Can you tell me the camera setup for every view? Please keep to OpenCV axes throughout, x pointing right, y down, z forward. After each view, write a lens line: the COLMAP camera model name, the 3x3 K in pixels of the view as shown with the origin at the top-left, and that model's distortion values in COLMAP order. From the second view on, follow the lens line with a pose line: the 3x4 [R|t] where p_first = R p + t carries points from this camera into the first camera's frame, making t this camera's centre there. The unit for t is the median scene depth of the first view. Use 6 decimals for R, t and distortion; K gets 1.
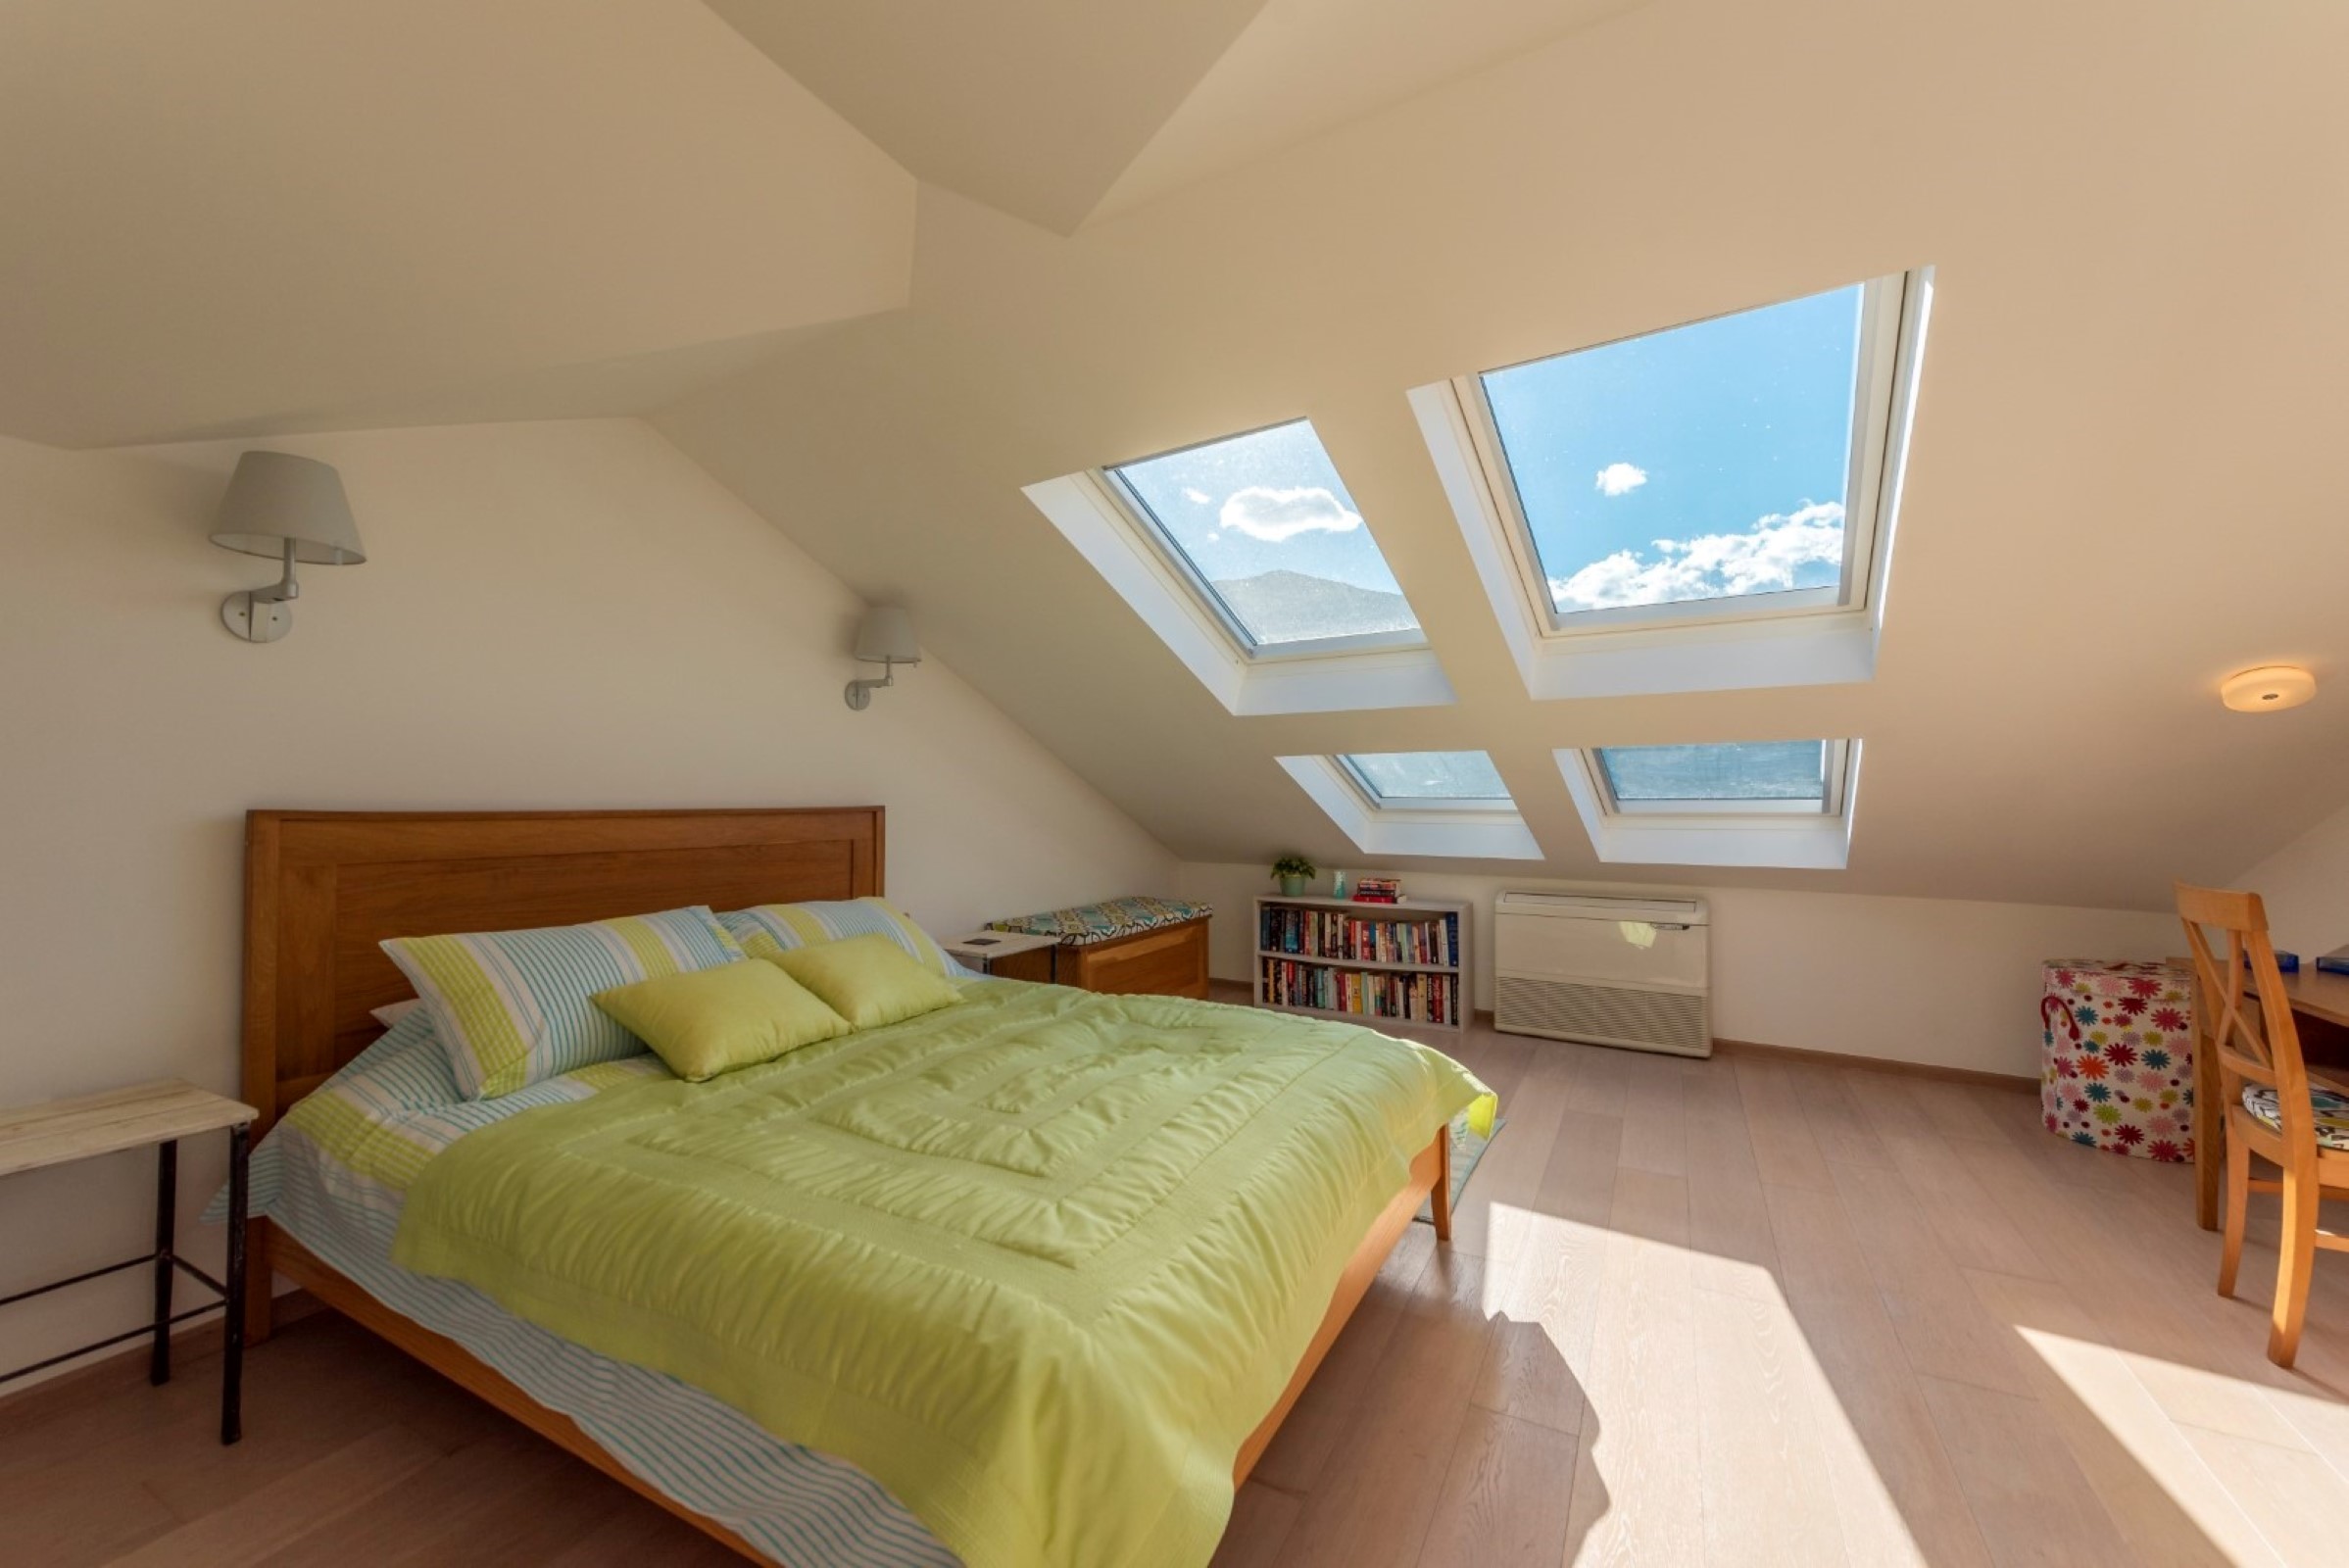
lens RADIAL K [[940.1, 0, 1190.5], [0, 940.1, 791.1], [0, 0, 1]] dist [0.019977, -0.007071]
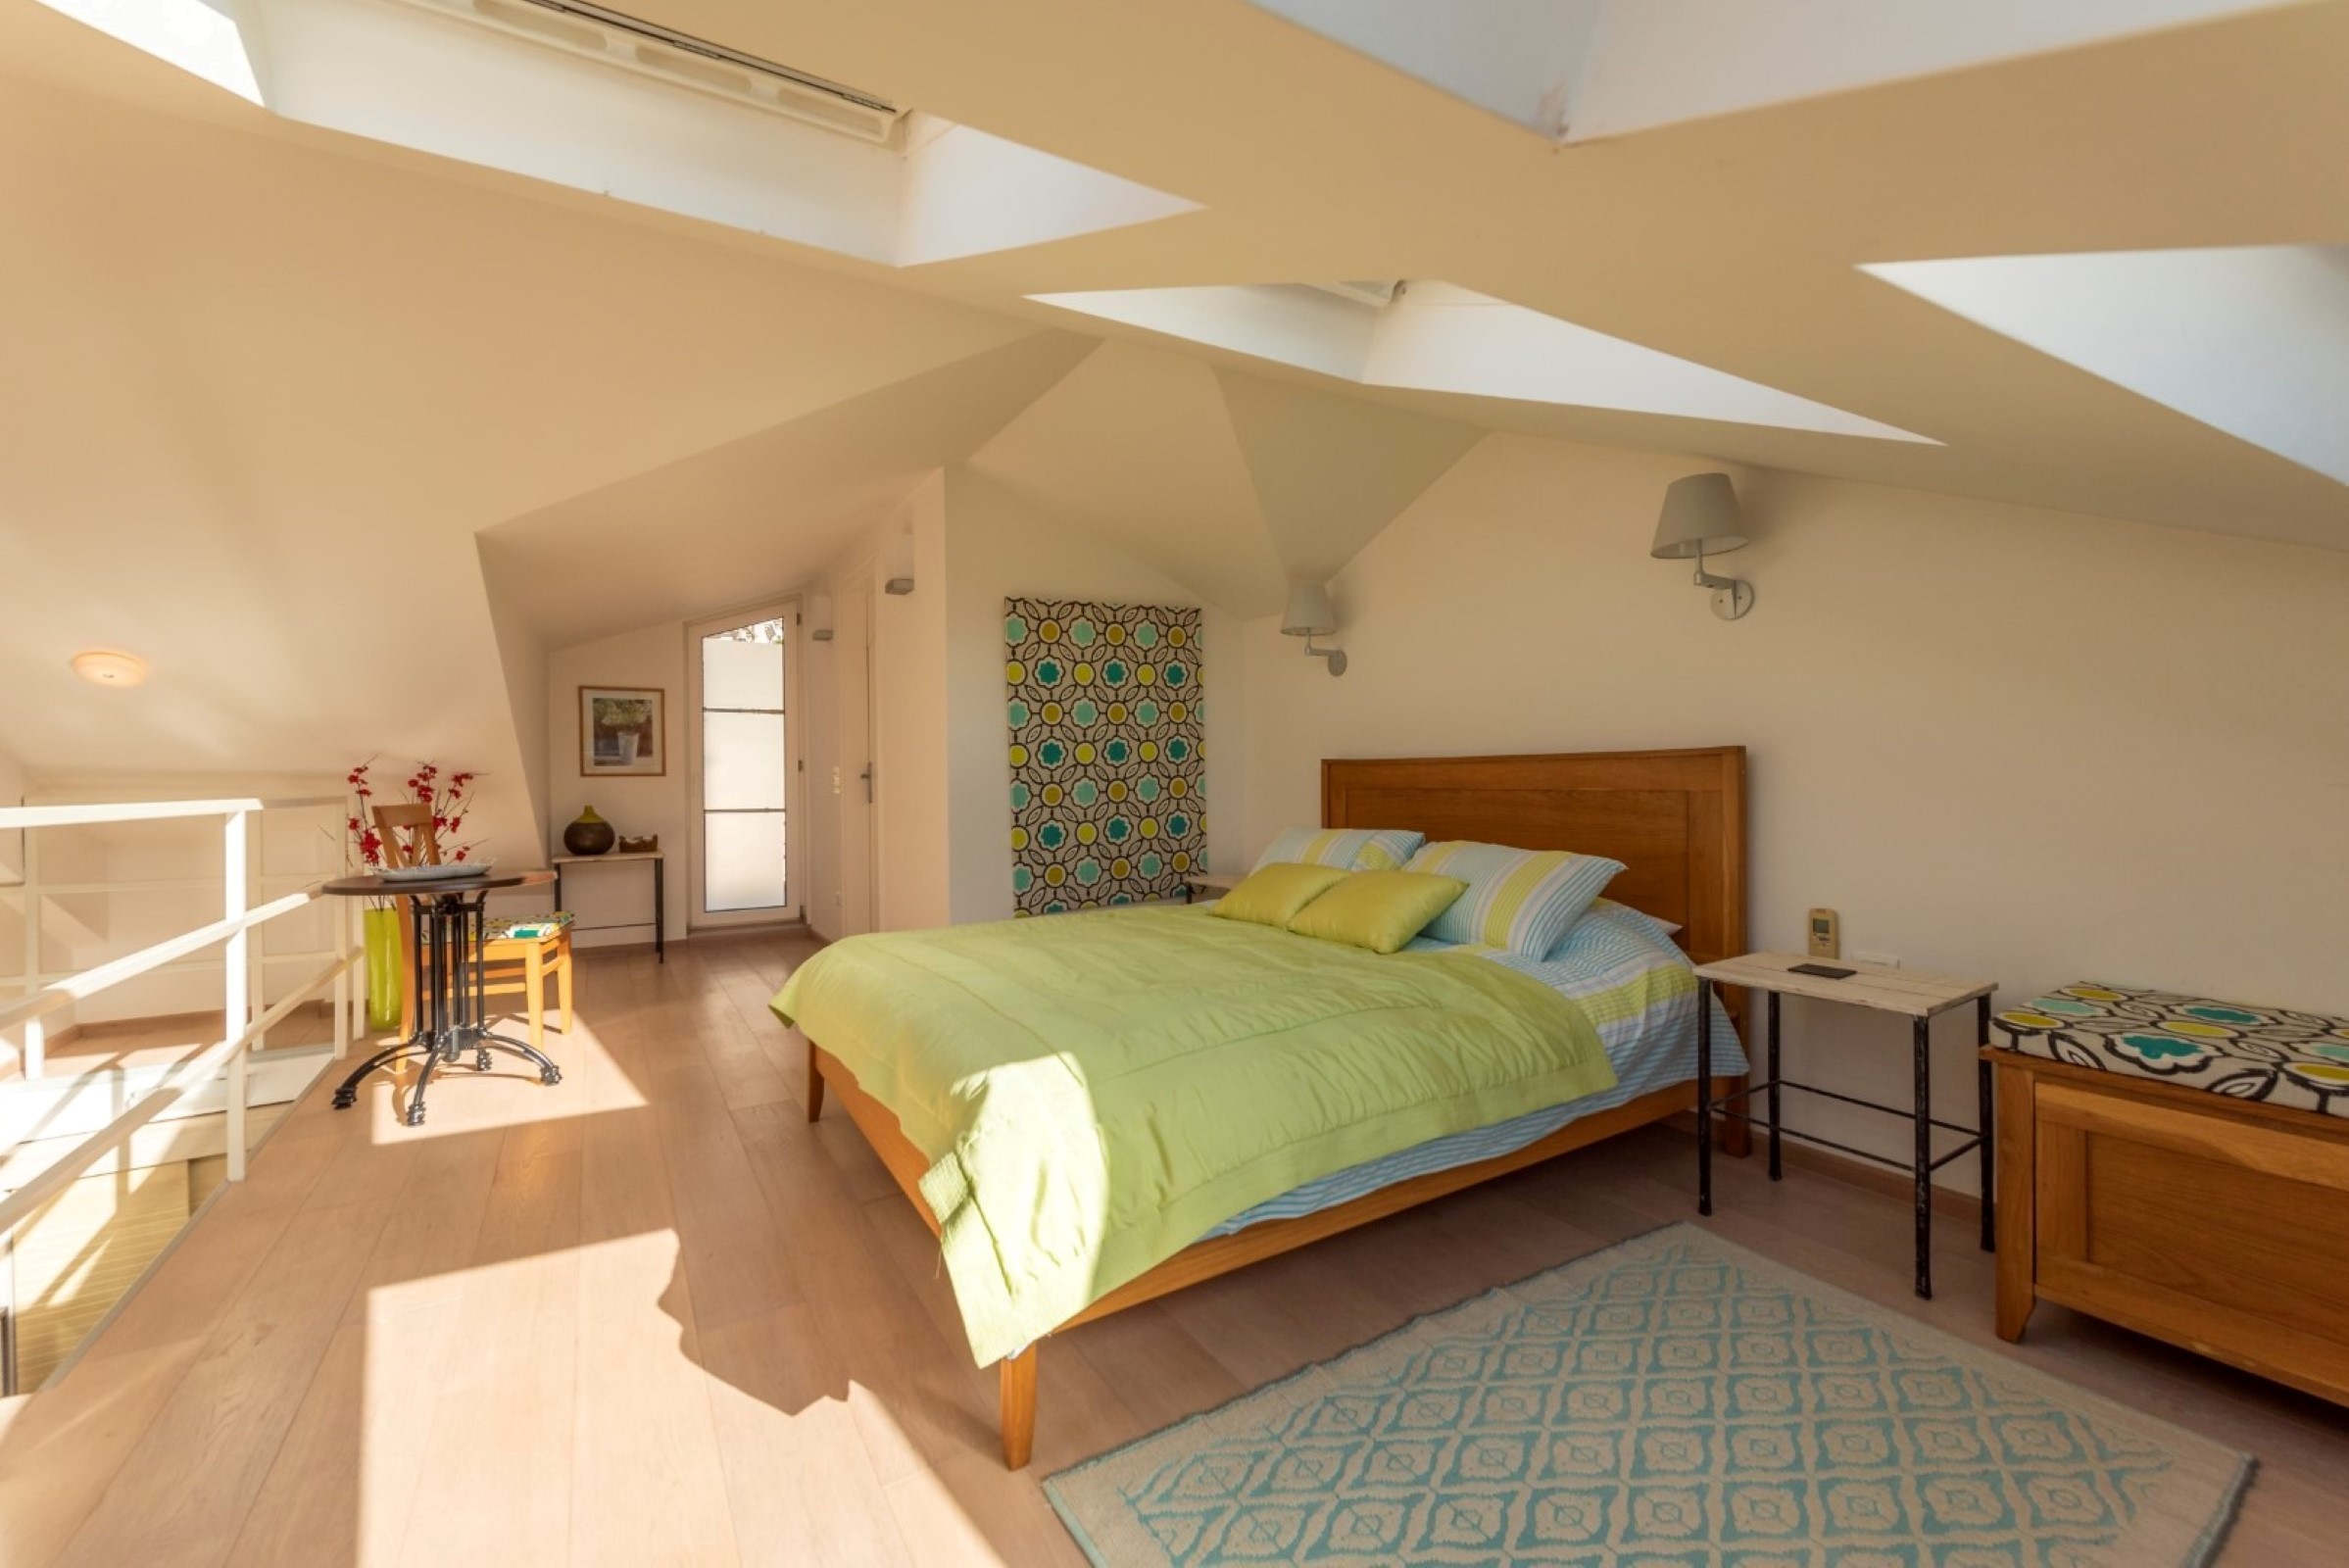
lens RADIAL K [[940.1, 0, 1190.5], [0, 940.1, 791.1], [0, 0, 1]] dist [0.019977, -0.007071]
pose [[-0.516237, 0.010909, -0.856377, 0.648881], [0.012133, 0.999912, 0.005423, 0.052195], [0.856360, -0.007591, -0.516323, 1.279651]]
